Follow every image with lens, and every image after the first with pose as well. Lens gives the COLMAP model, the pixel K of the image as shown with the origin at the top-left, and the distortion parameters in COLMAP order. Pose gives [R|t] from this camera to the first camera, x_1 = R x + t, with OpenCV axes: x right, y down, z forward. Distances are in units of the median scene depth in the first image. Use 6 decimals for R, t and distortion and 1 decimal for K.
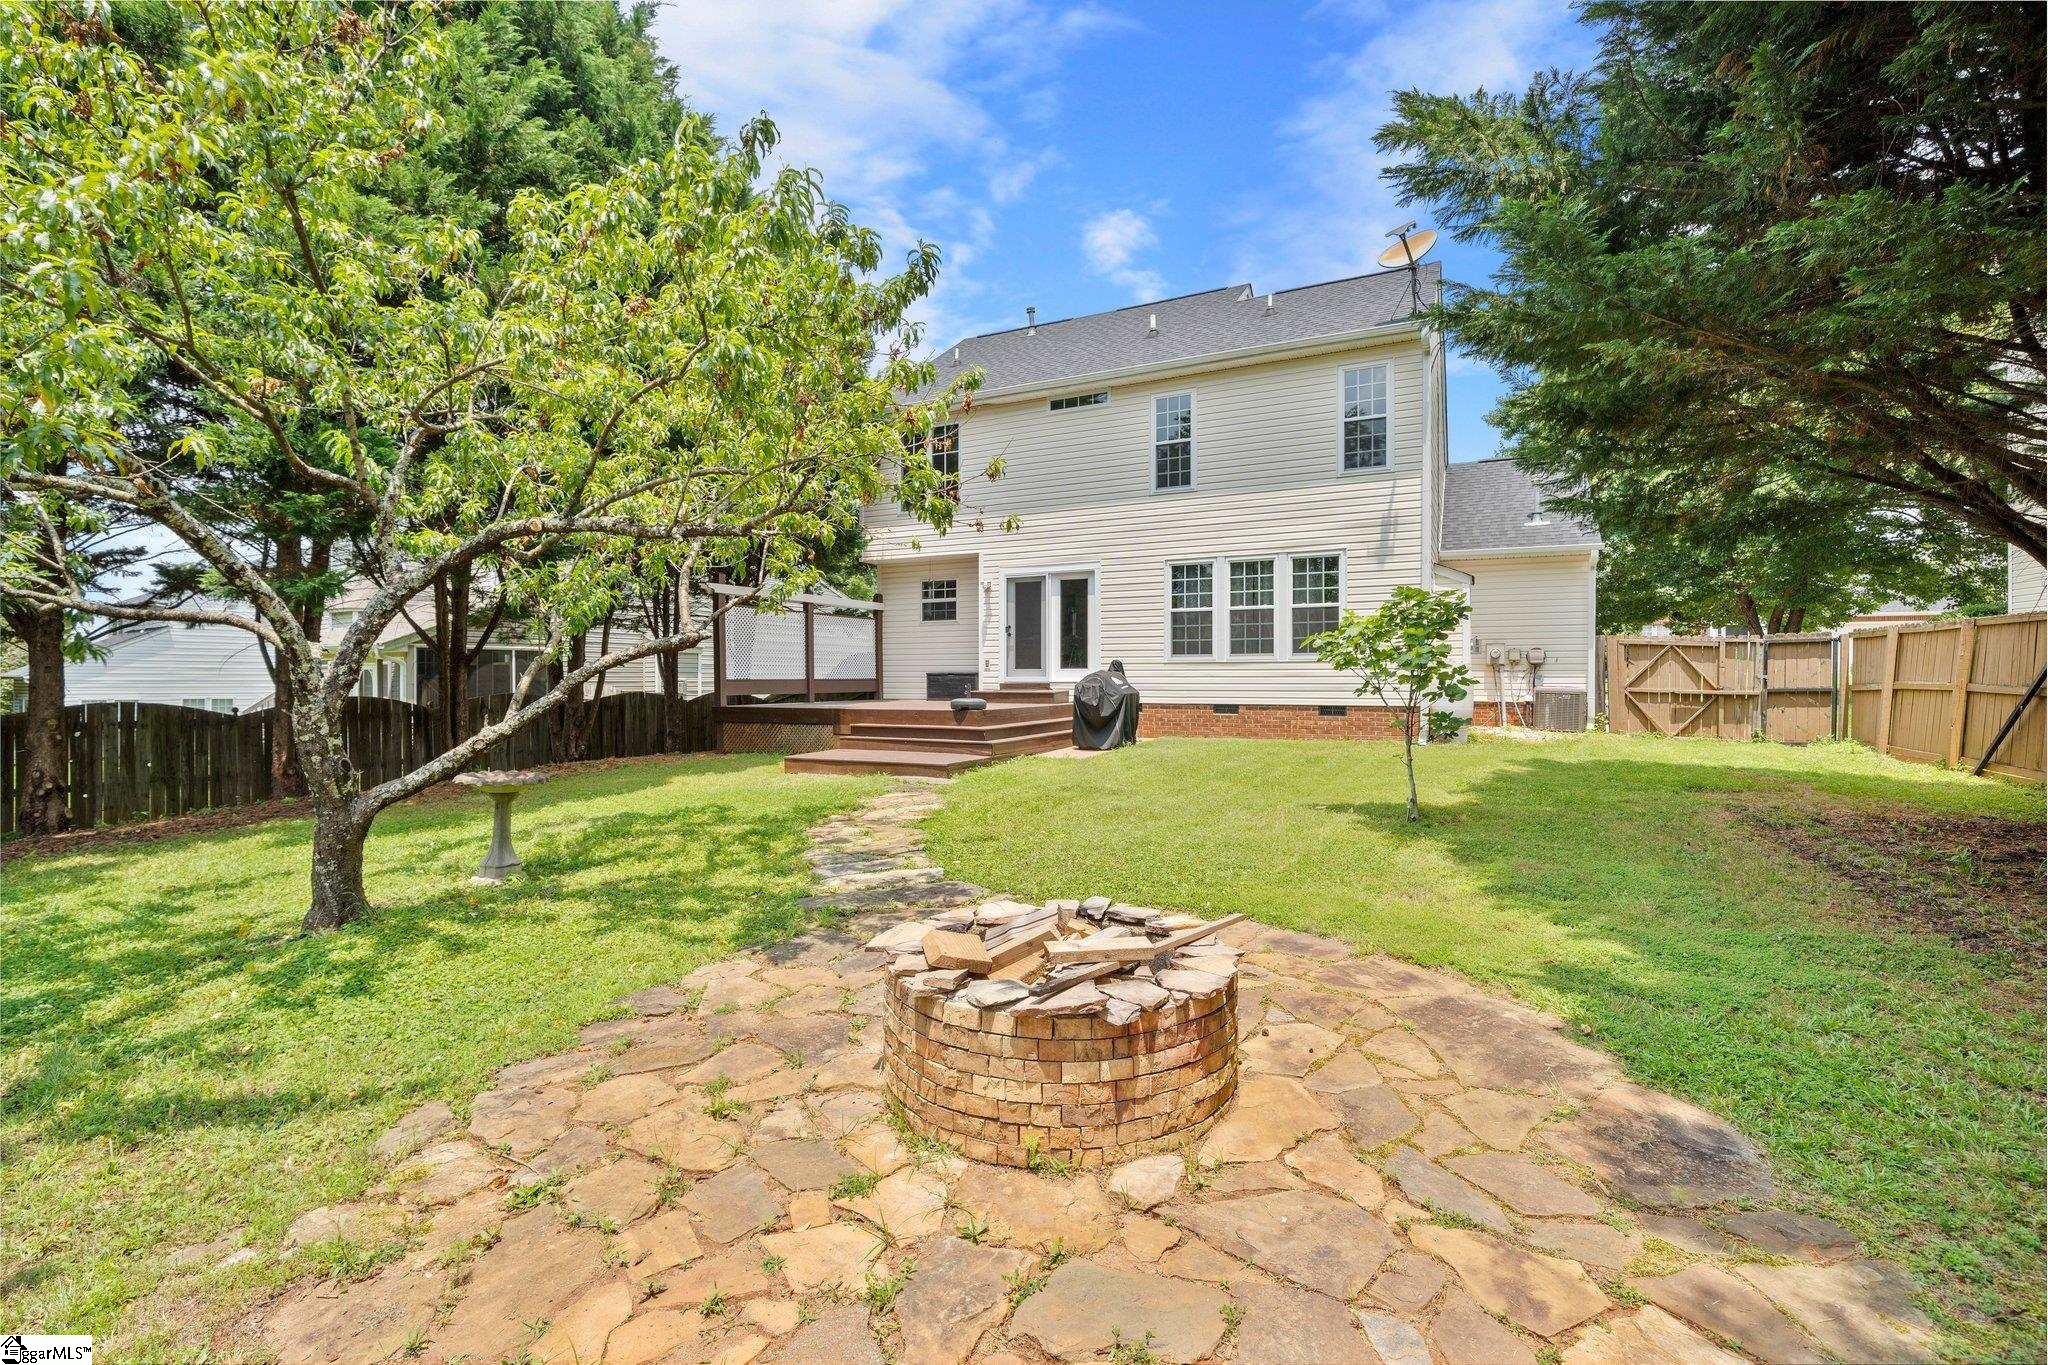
lens RADIAL K [[903.0, 0, 962.4], [0, 903.0, 669.0], [0, 0, 1]] dist [0.001856, 0.000018]
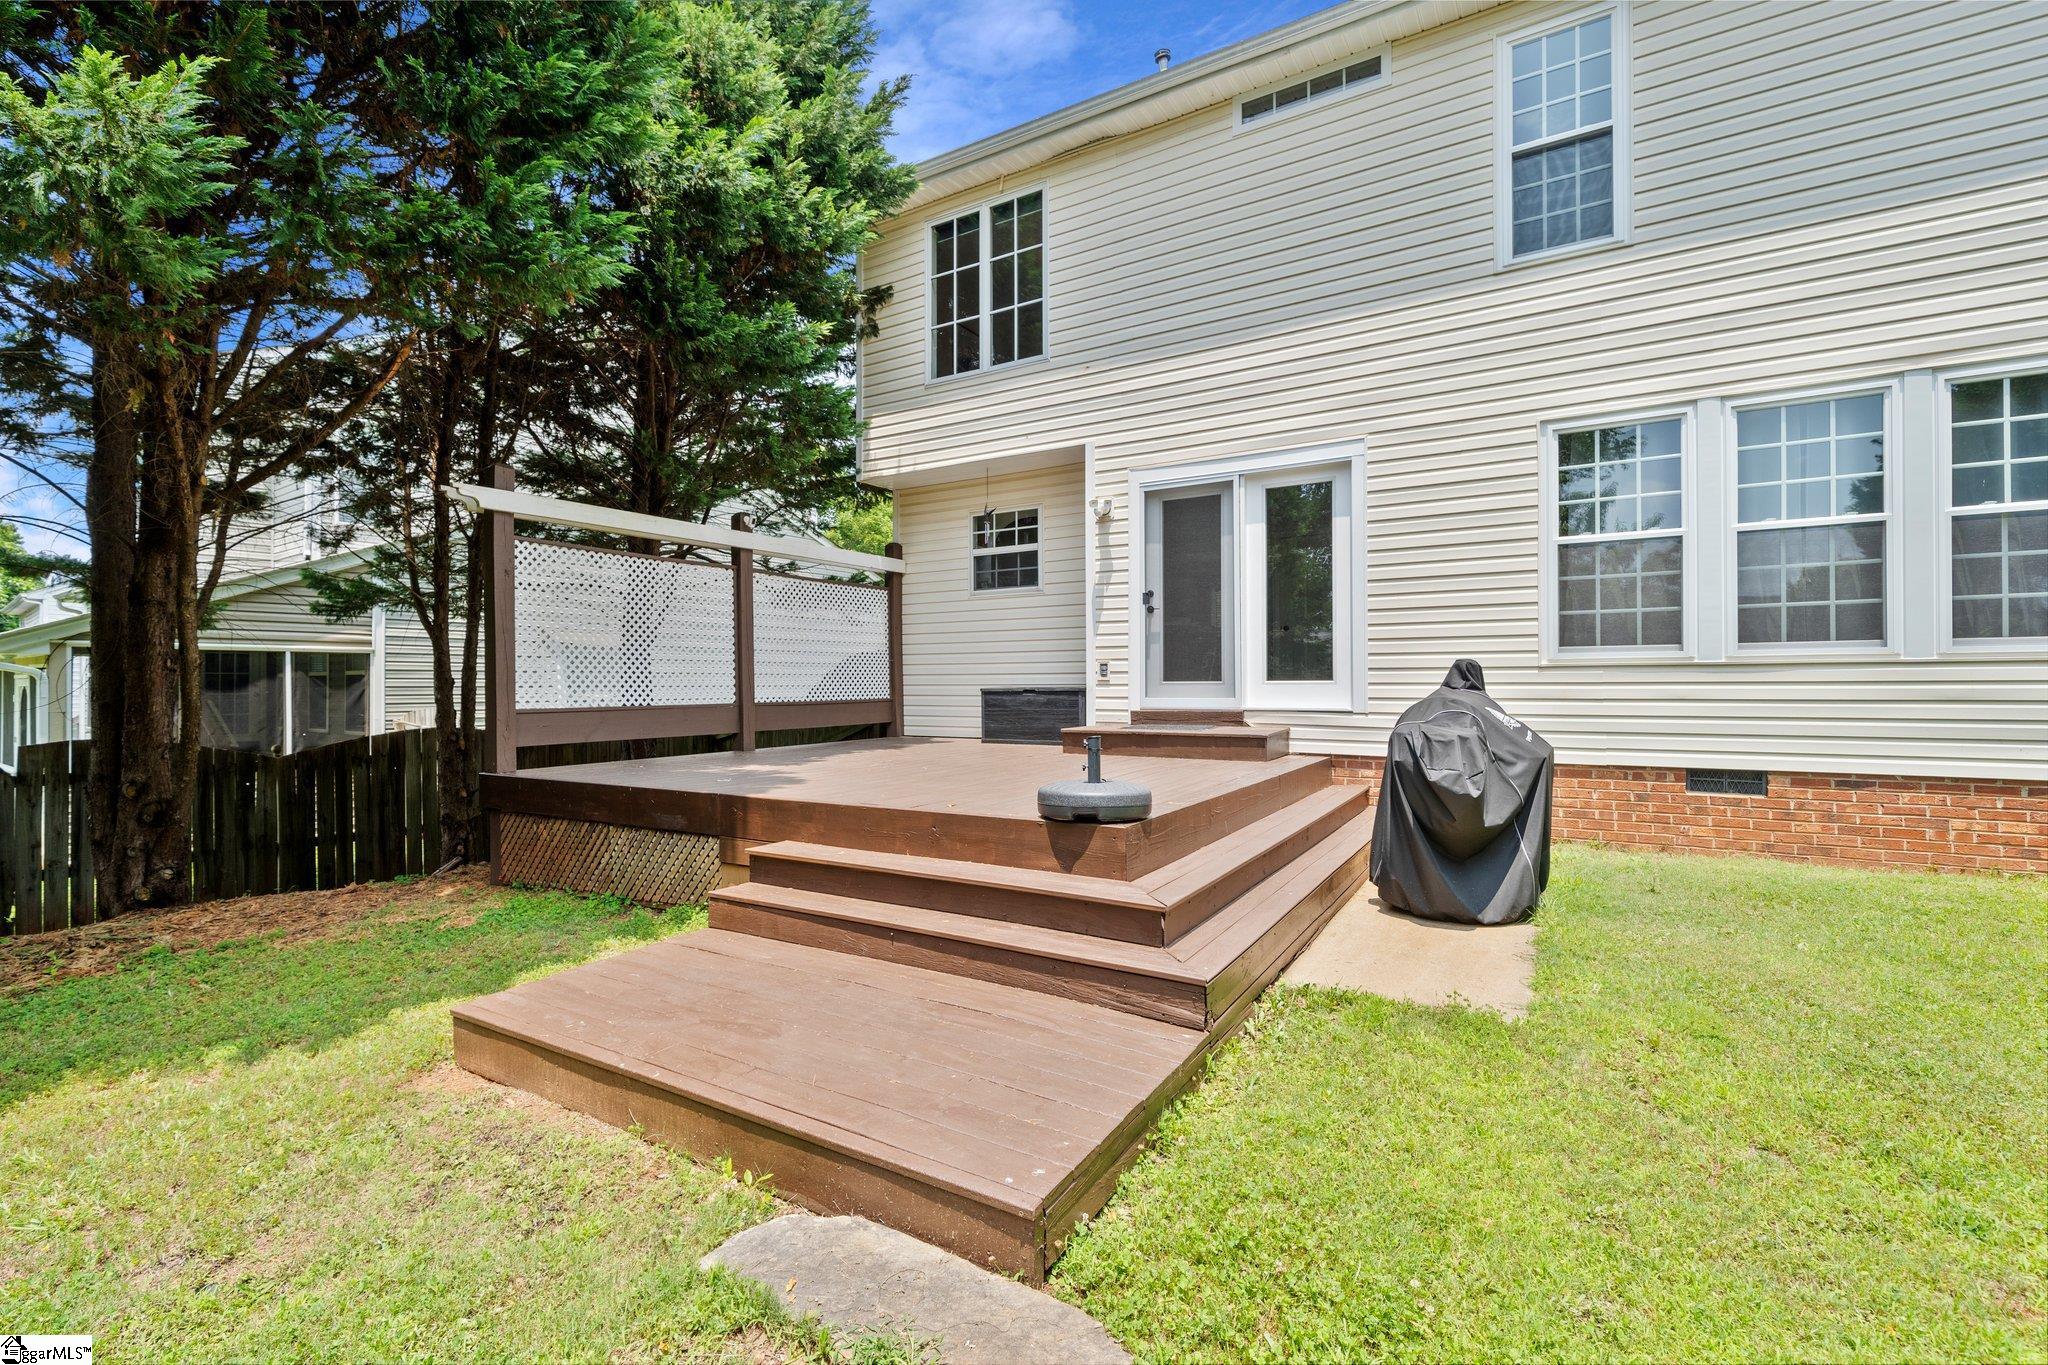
lens RADIAL K [[876.7, 0, 1024.3], [0, 876.7, 670.5], [0, 0, 1]] dist [0.001136, 0.000089]
pose [[0.999923, -0.005671, -0.011022, -0.011425], [0.005623, 0.999975, -0.004340, -0.004566], [0.011046, 0.004278, 0.999930, 0.586730]]
